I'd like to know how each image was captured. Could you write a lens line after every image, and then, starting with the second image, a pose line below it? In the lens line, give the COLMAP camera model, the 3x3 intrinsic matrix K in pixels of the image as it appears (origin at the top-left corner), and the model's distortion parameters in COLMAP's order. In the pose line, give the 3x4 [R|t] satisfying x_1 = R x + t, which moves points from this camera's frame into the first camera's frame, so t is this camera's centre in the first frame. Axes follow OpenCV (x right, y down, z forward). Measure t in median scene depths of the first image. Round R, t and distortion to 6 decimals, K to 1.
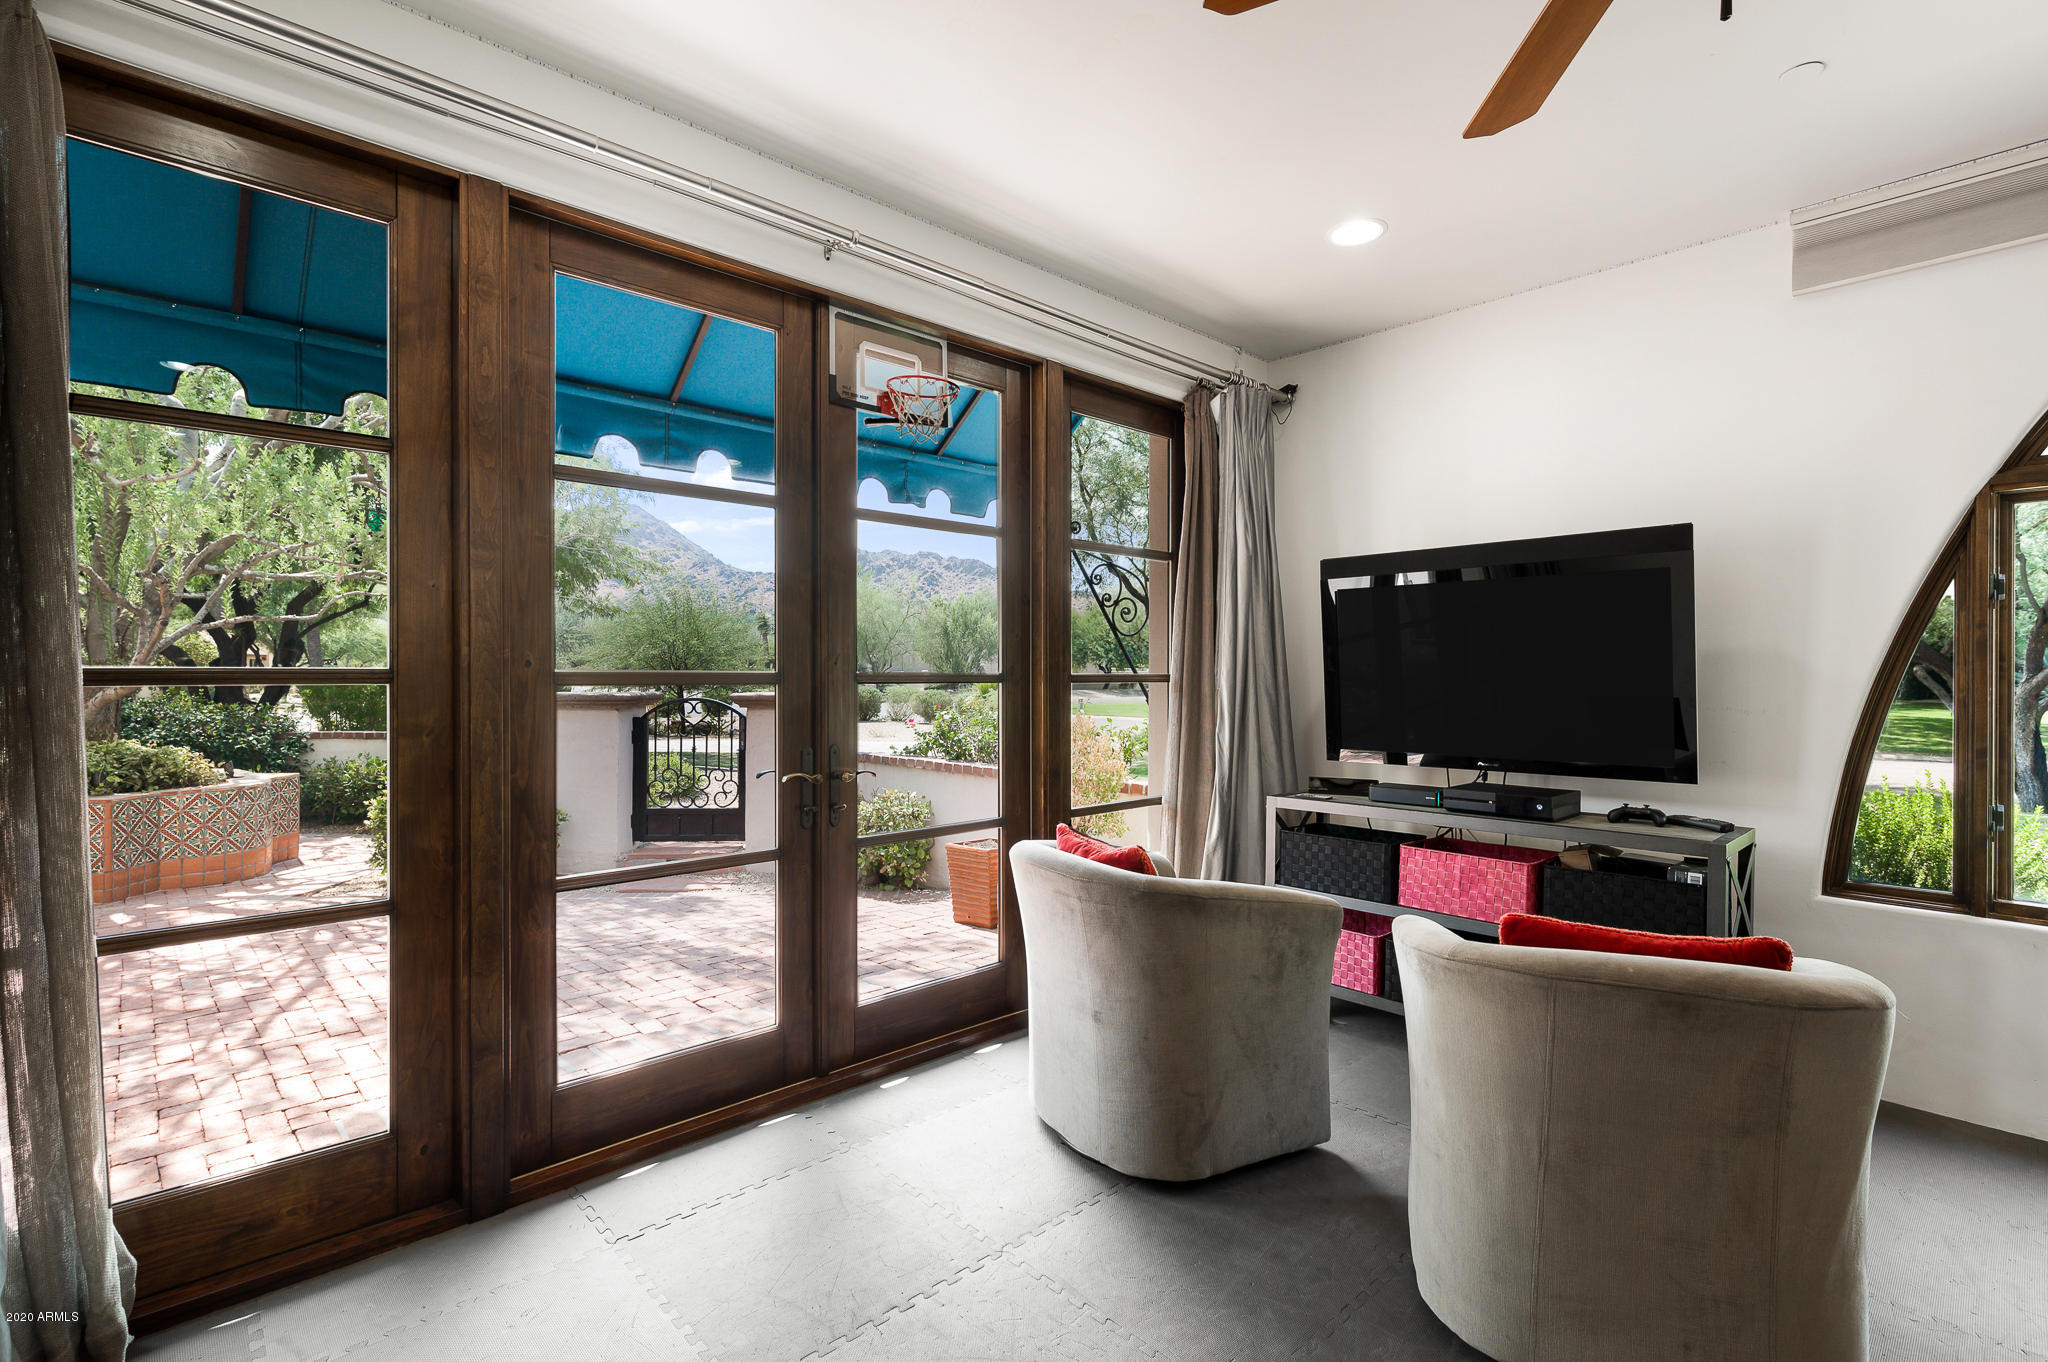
lens RADIAL K [[950.5, 0, 1017.7], [0, 950.5, 672.3], [0, 0, 1]] dist [0.002363, -0.000123]
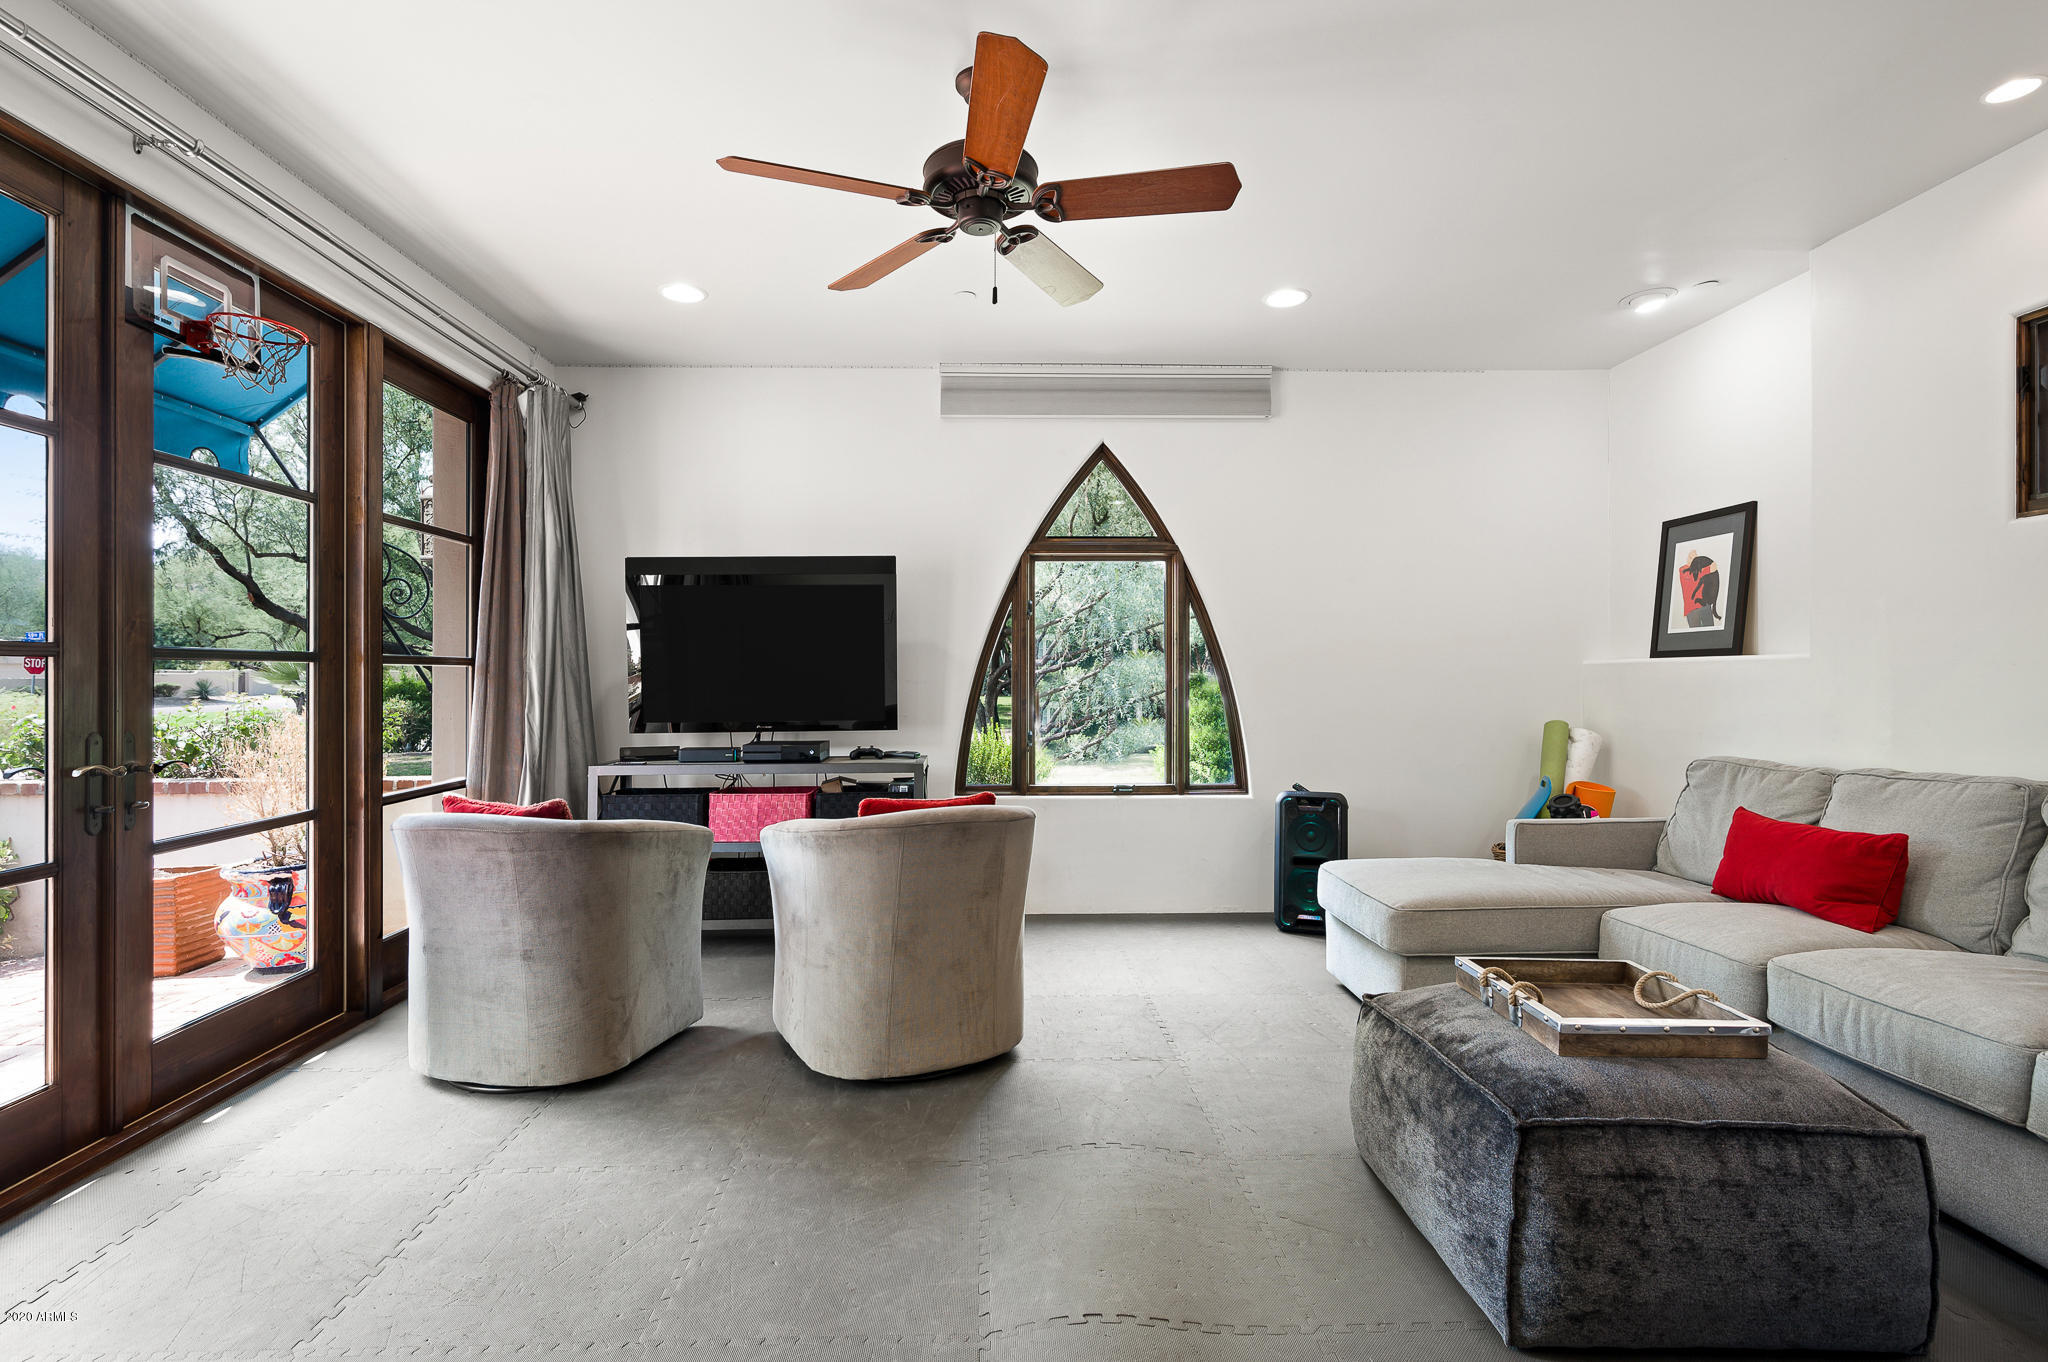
lens RADIAL K [[950.5, 0, 1020.9], [0, 950.5, 674.9], [0, 0, 1]] dist [0.002363, -0.000123]
pose [[0.651949, -0.006060, 0.758239, -0.291312], [0.005161, 0.999980, 0.003555, 0.025734], [-0.758245, 0.001596, 0.651967, -0.125393]]
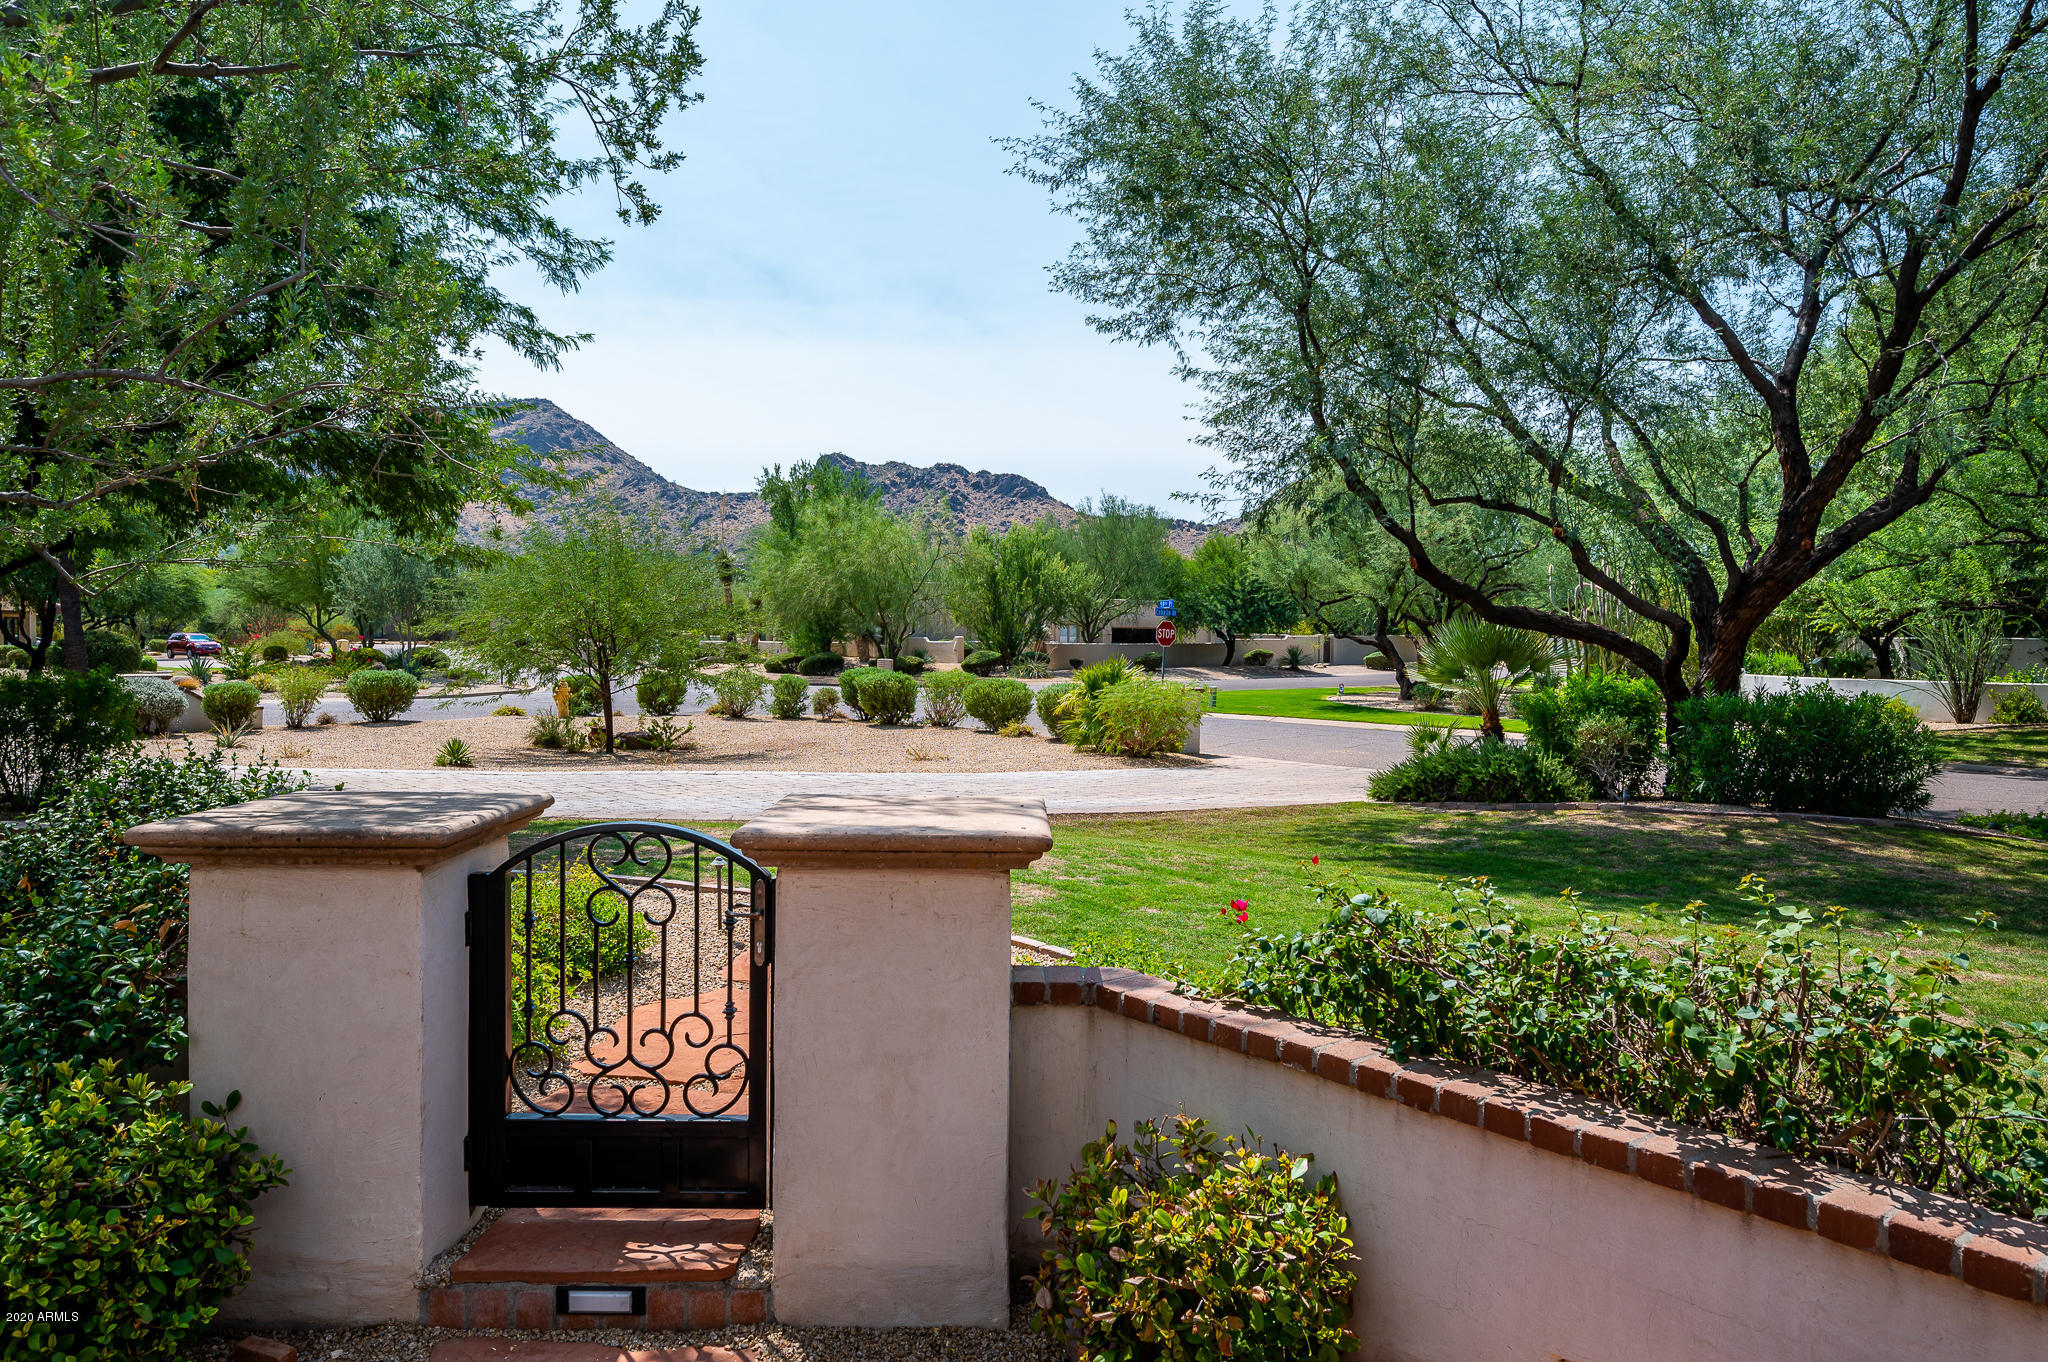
lens RADIAL K [[1323.5, 0, 1015.6], [0, 1323.5, 671.6], [0, 0, 1]] dist [-0.000324, -0.000061]
pose [[0.999114, 0.006814, -0.041519, -0.428687], [-0.005588, 0.999547, 0.029585, -0.124052], [0.041702, -0.029327, 0.998700, 1.246052]]
